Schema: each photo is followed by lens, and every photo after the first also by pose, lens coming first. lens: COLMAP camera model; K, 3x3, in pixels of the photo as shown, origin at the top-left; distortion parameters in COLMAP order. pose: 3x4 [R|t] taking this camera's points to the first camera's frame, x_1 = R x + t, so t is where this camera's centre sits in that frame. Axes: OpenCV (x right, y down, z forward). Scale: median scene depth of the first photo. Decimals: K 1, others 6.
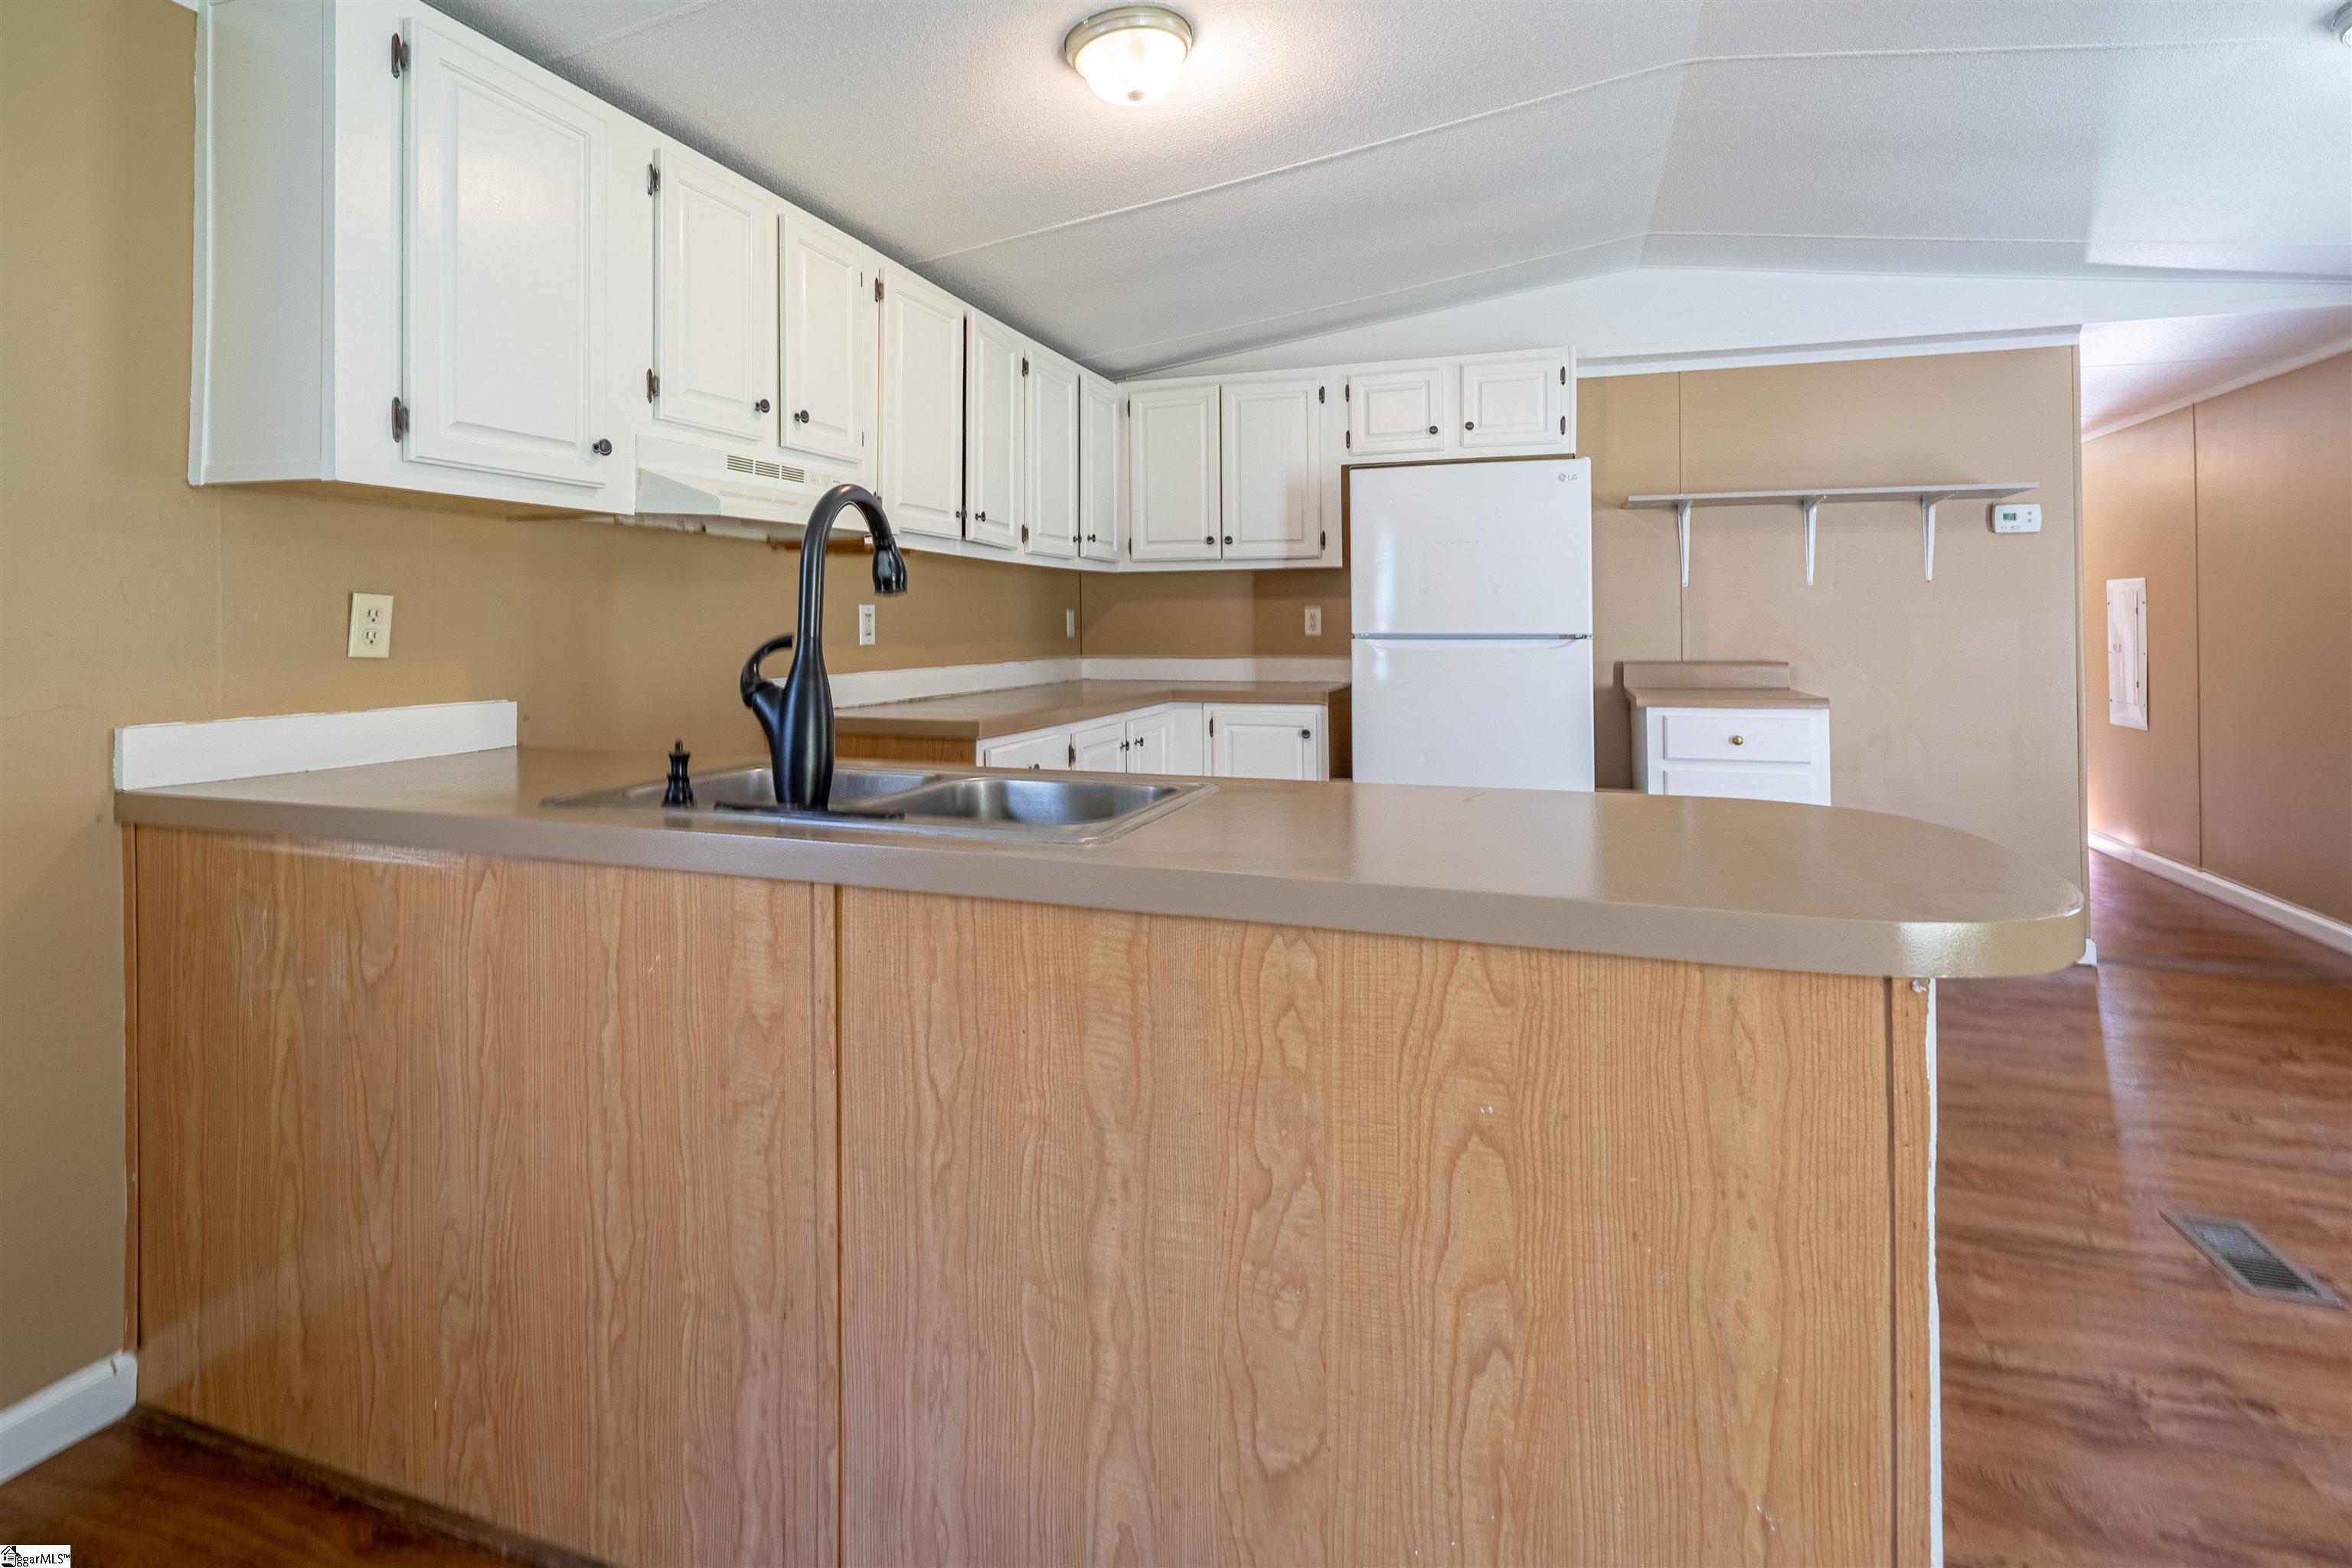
lens RADIAL K [[1109.1, 0, 1172.1], [0, 1109.1, 603.3], [0, 0, 1]] dist [0.003027, -0.000654]
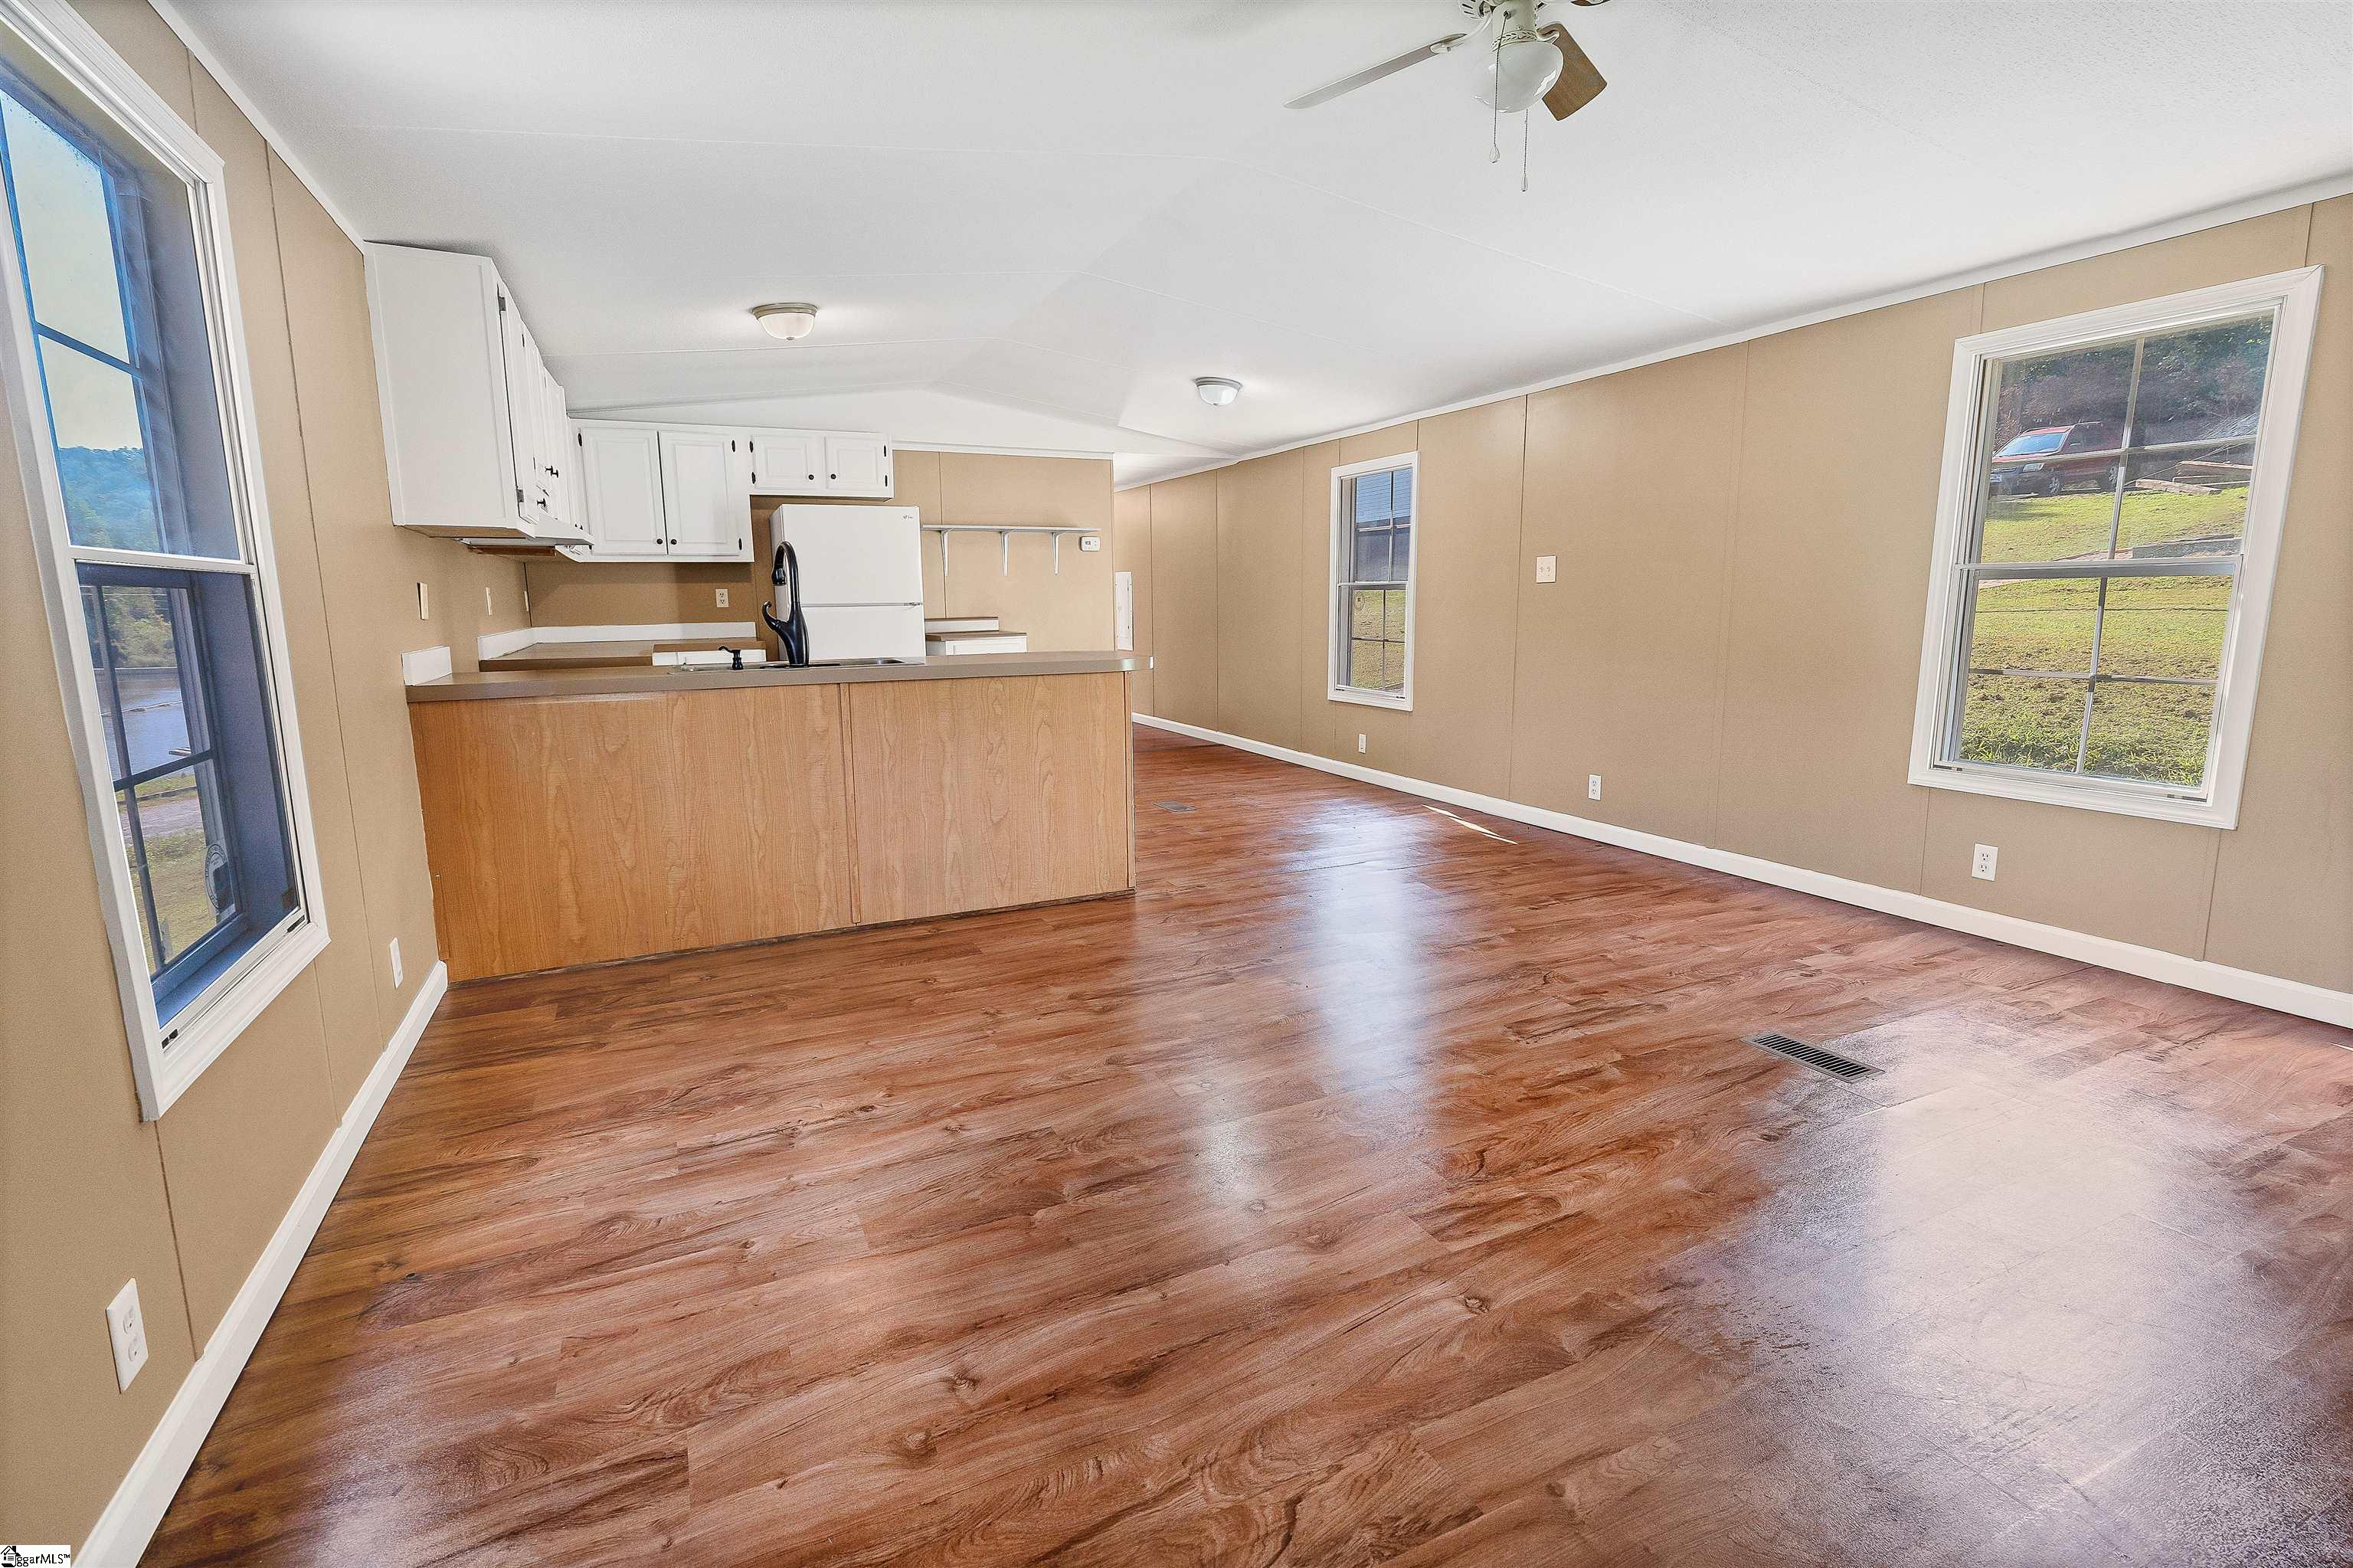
lens RADIAL K [[1109.6, 0, 1179.7], [0, 1109.6, 786.0], [0, 0, 1]] dist [0.003027, -0.000654]
pose [[0.707803, -0.126713, 0.694952, -1.064416], [-0.000360, 0.983716, 0.179732, -0.008694], [-0.706410, -0.127465, 0.696231, -1.053128]]
